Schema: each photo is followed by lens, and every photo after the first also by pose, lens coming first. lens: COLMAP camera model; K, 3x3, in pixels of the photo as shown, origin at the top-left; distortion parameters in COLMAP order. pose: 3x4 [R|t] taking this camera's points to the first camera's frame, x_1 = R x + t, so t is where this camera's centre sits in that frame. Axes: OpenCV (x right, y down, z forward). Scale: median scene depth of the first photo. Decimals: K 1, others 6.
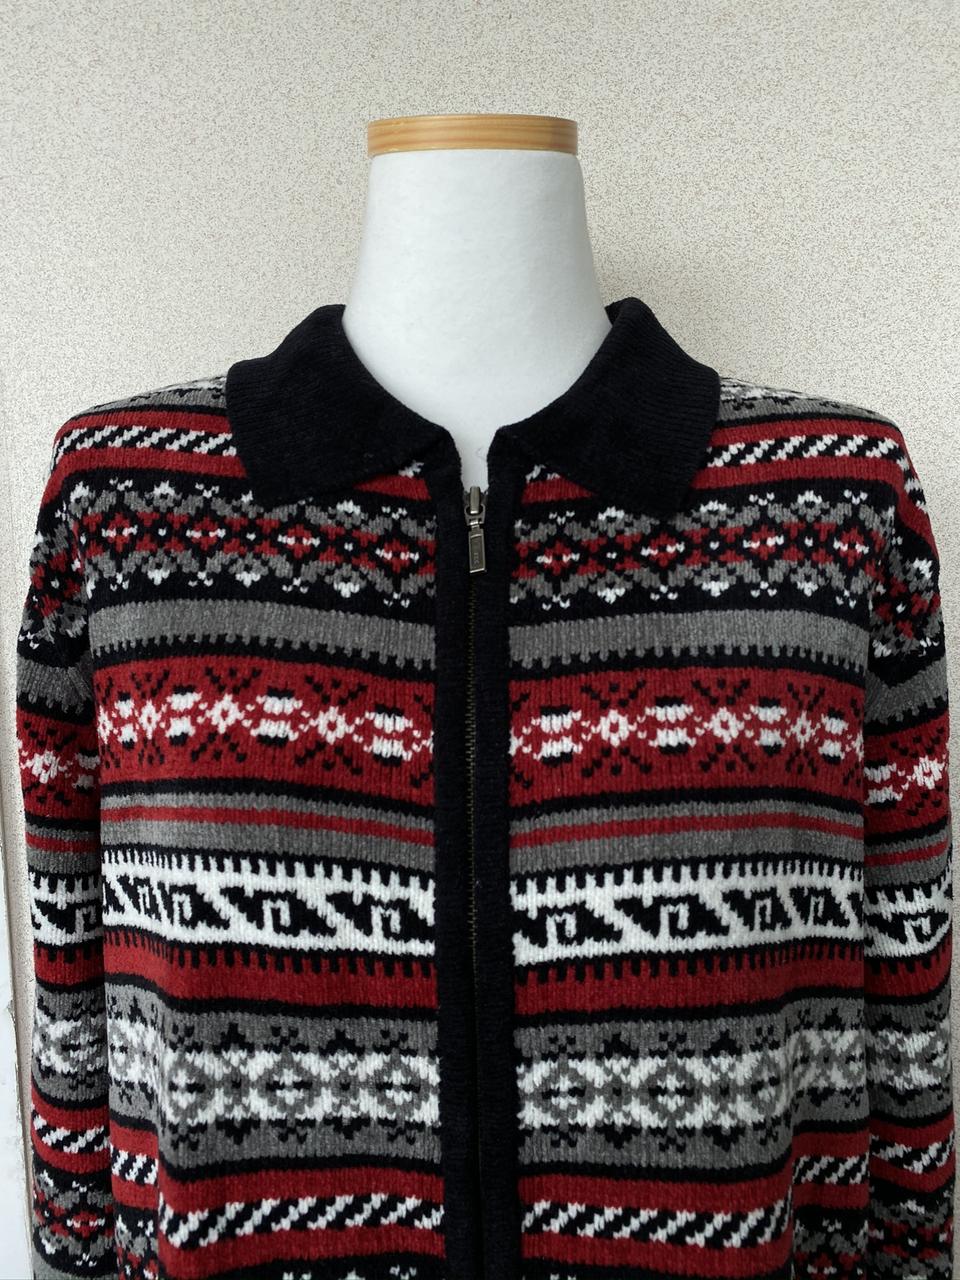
lens RADIAL K [[971.5, 0, 478.9], [0, 971.5, 639.0], [0, 0, 1]] dist [0.016524, -0.015004]
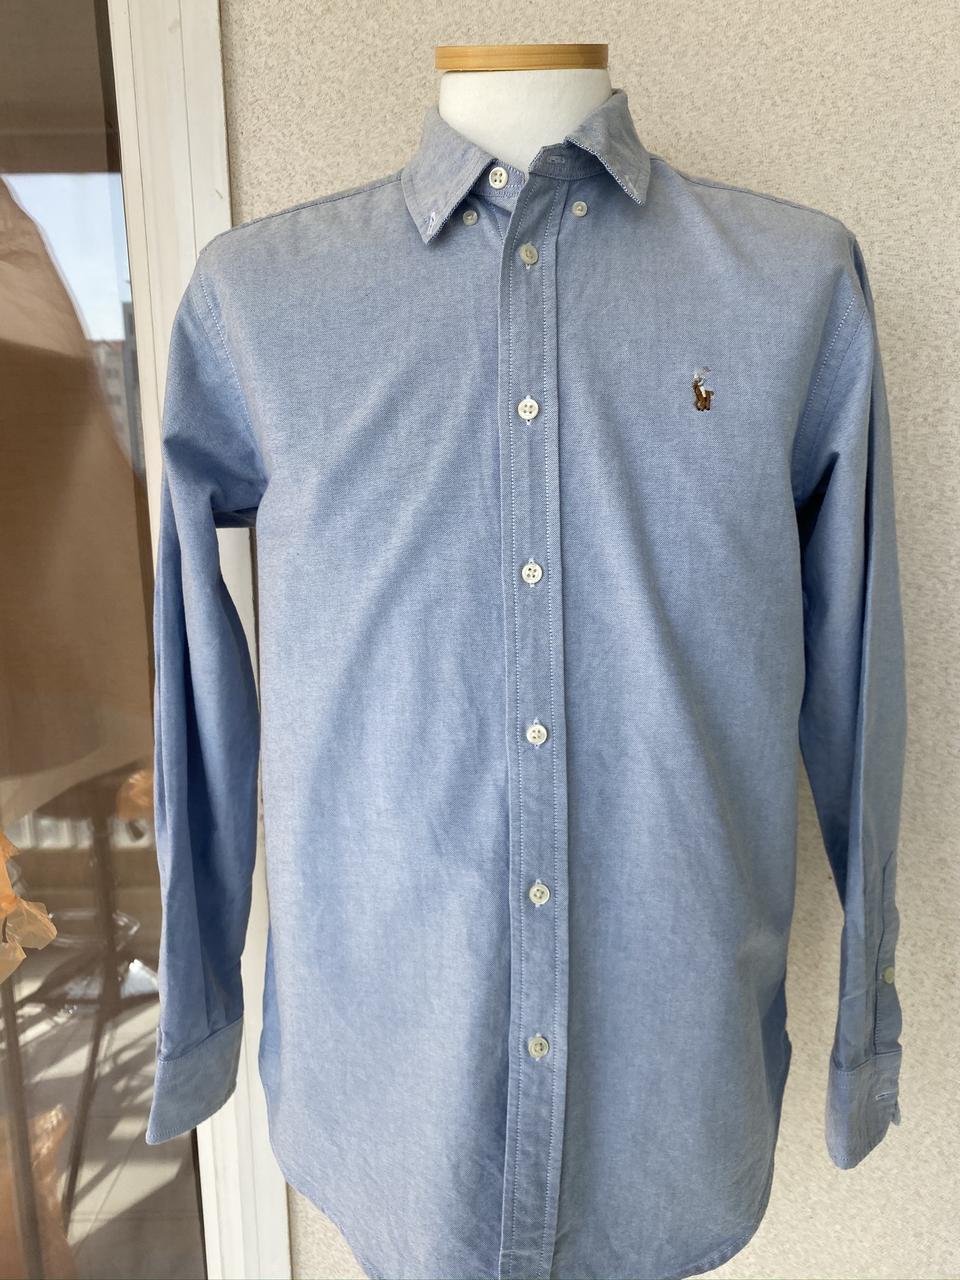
lens RADIAL K [[971.5, 0, 483.3], [0, 971.5, 632.8], [0, 0, 1]] dist [0.016524, -0.015004]
pose [[0.999290, 0.006912, -0.037030, -0.116247], [-0.004718, 0.998247, 0.058994, 0.185163], [0.037373, -0.058777, 0.997571, -0.384320]]
